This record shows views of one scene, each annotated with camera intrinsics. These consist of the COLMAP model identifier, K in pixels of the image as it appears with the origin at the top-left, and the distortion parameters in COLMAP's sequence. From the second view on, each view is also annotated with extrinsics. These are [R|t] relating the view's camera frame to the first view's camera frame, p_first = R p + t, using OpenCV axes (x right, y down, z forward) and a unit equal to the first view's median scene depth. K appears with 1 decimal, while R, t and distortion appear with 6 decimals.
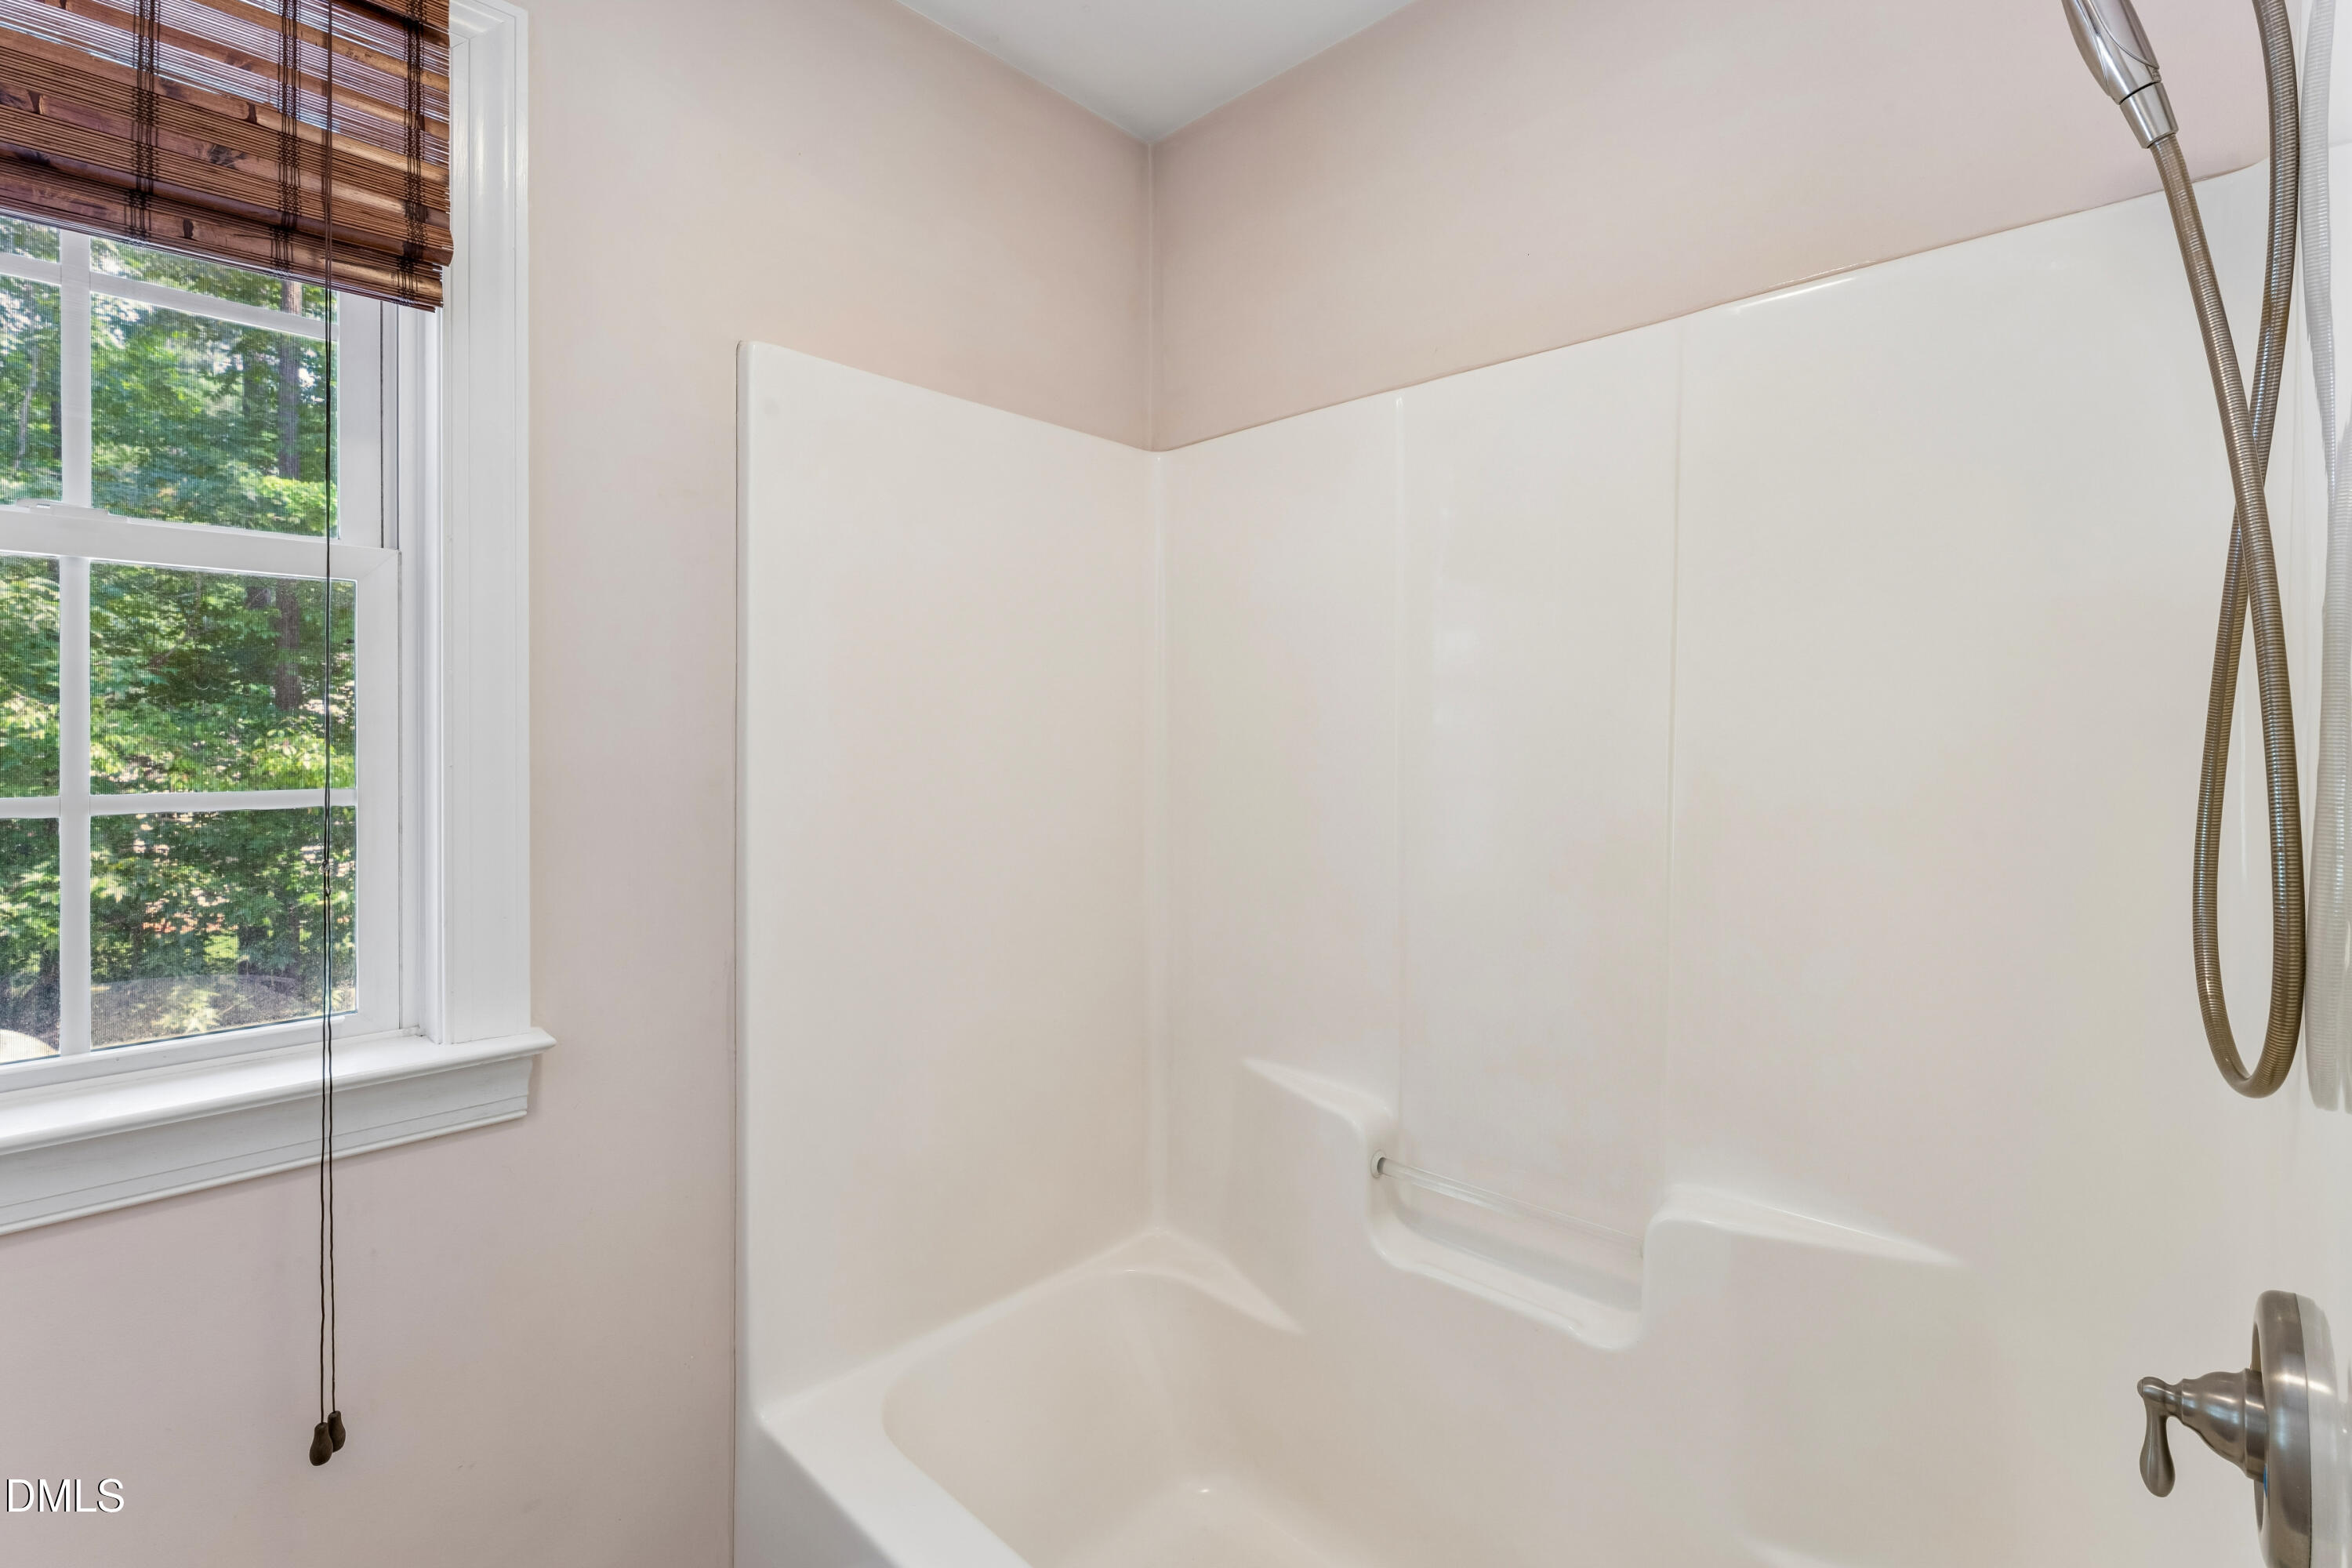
lens RADIAL K [[1064.7, 0, 1177.3], [0, 1064.7, 745.3], [0, 0, 1]] dist [-0.003597, 0.000316]
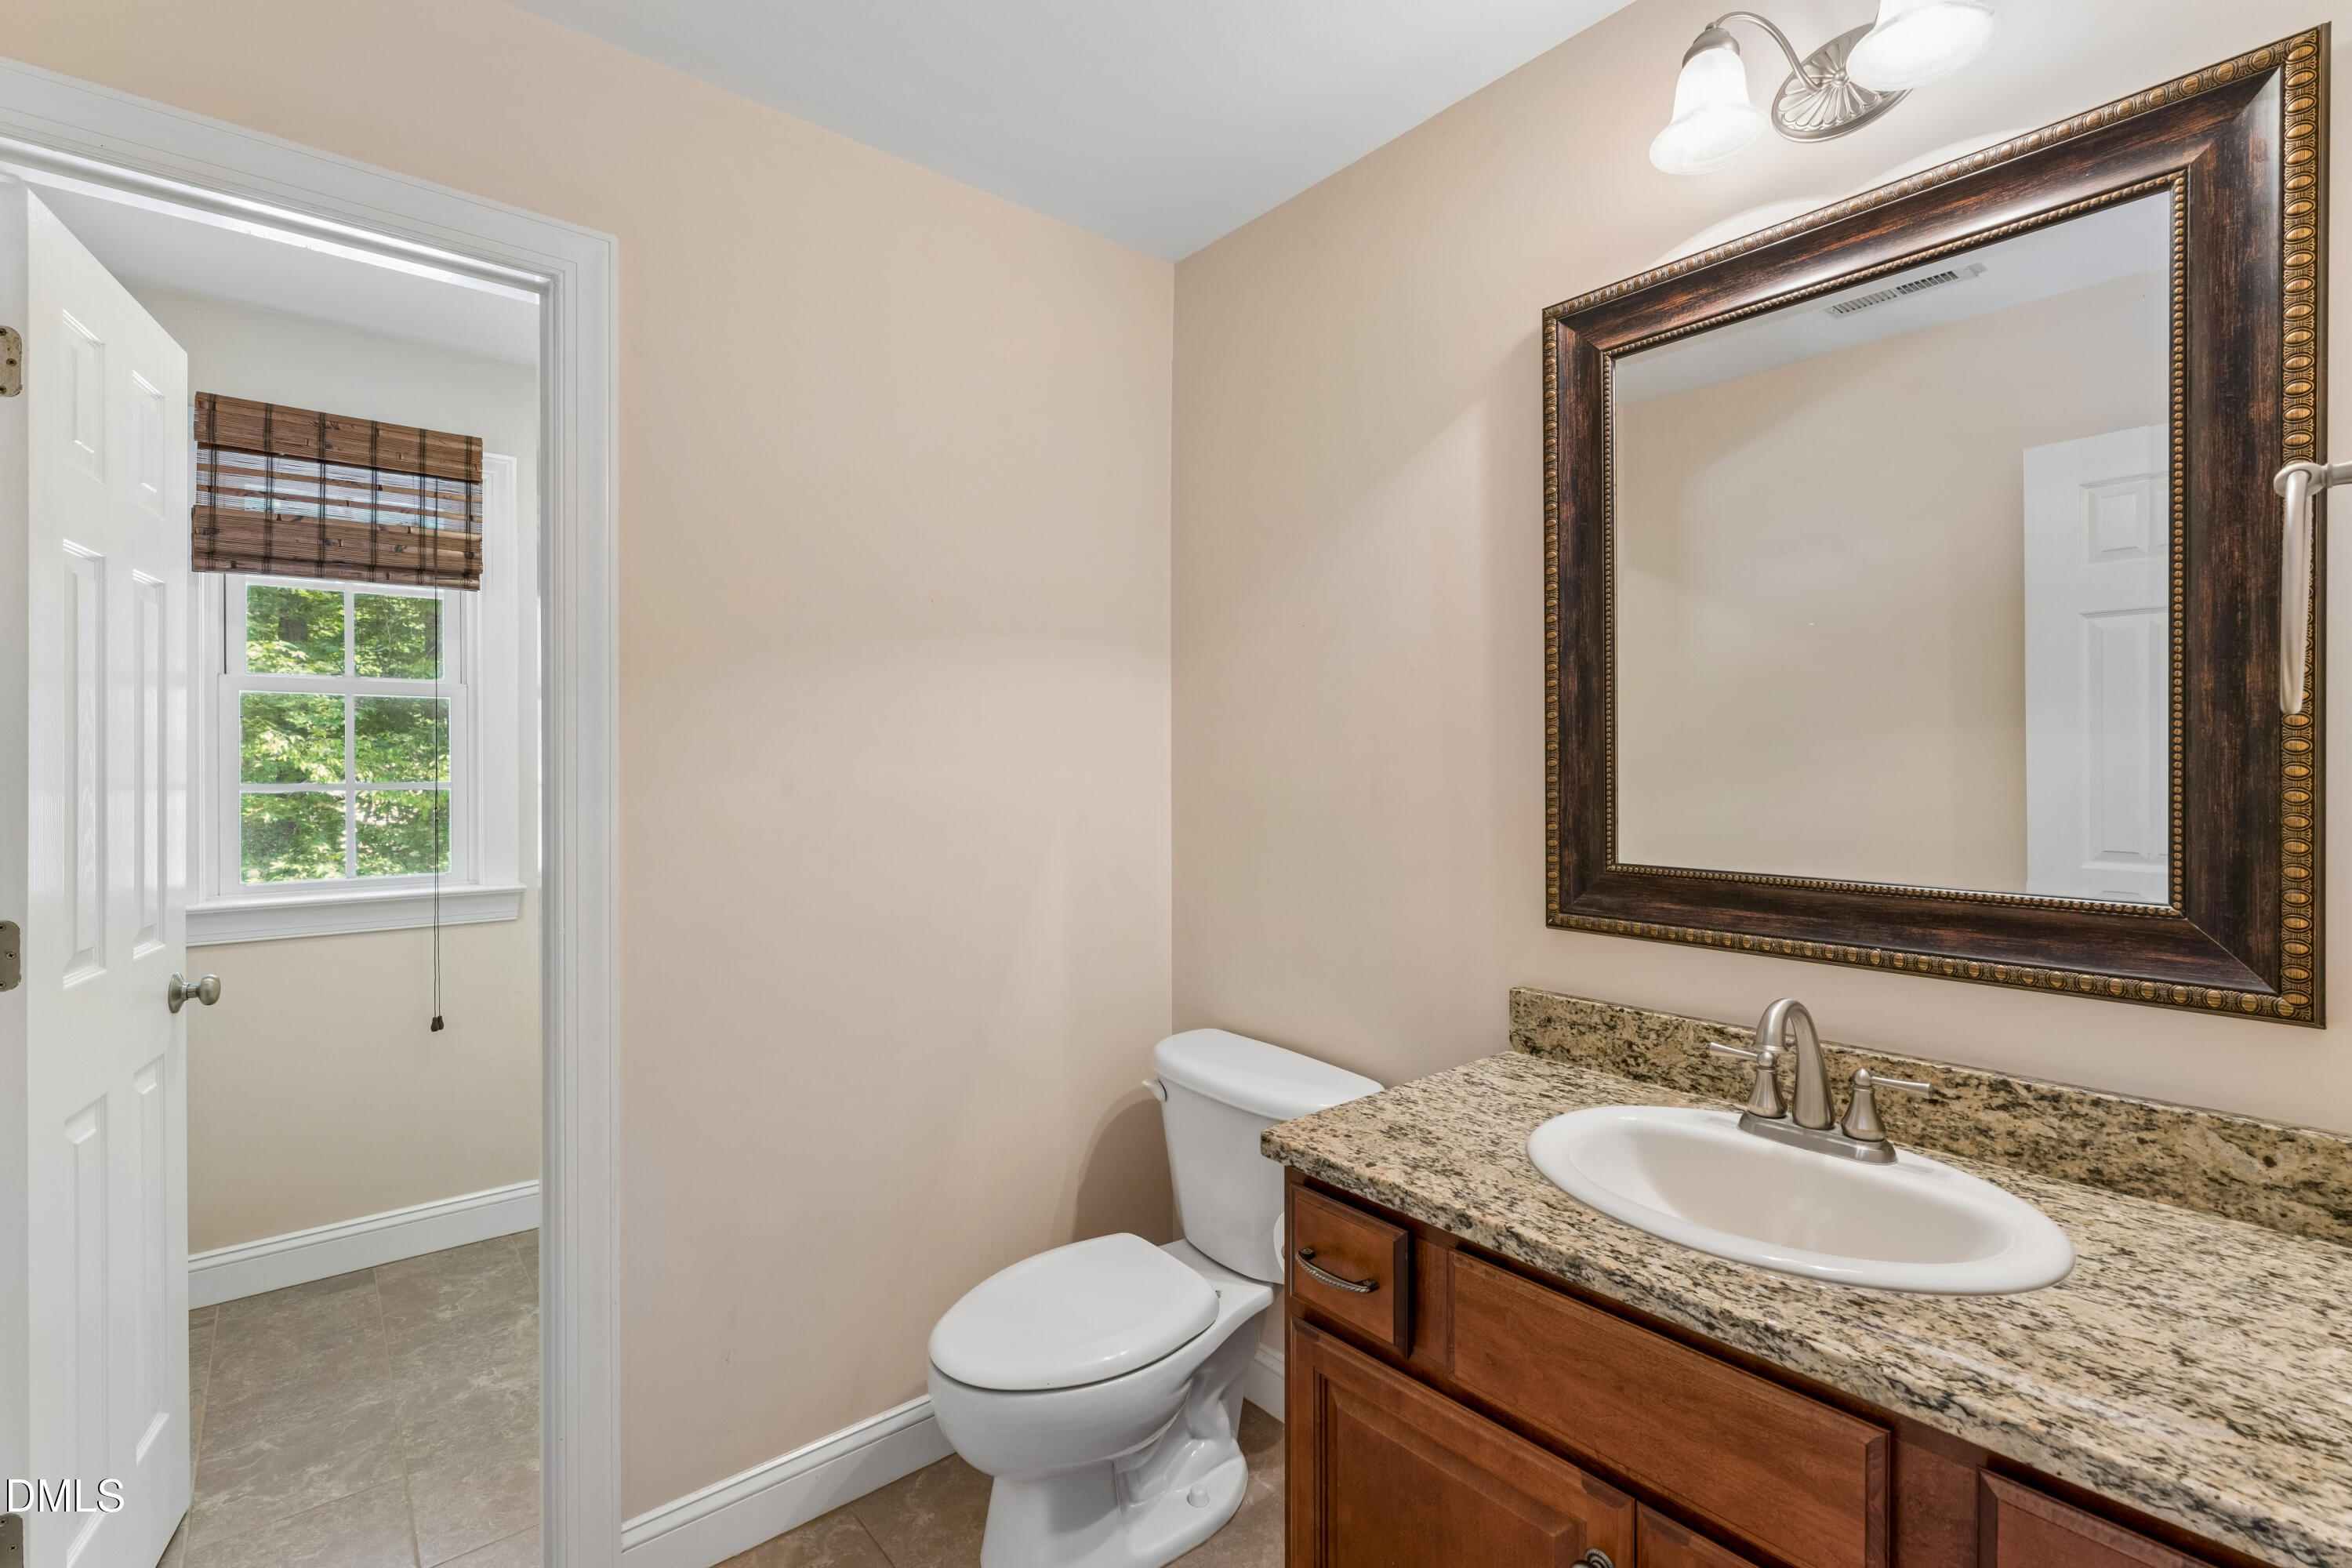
lens RADIAL K [[1050.7, 0, 1168.4], [0, 1050.7, 780.3], [0, 0, 1]] dist [-0.015446, -0.000038]
pose [[0.994671, 0.003876, -0.103025, 1.223361], [-0.002776, 0.999938, 0.010816, 0.003923], [0.103061, -0.010473, 0.994620, -1.331715]]
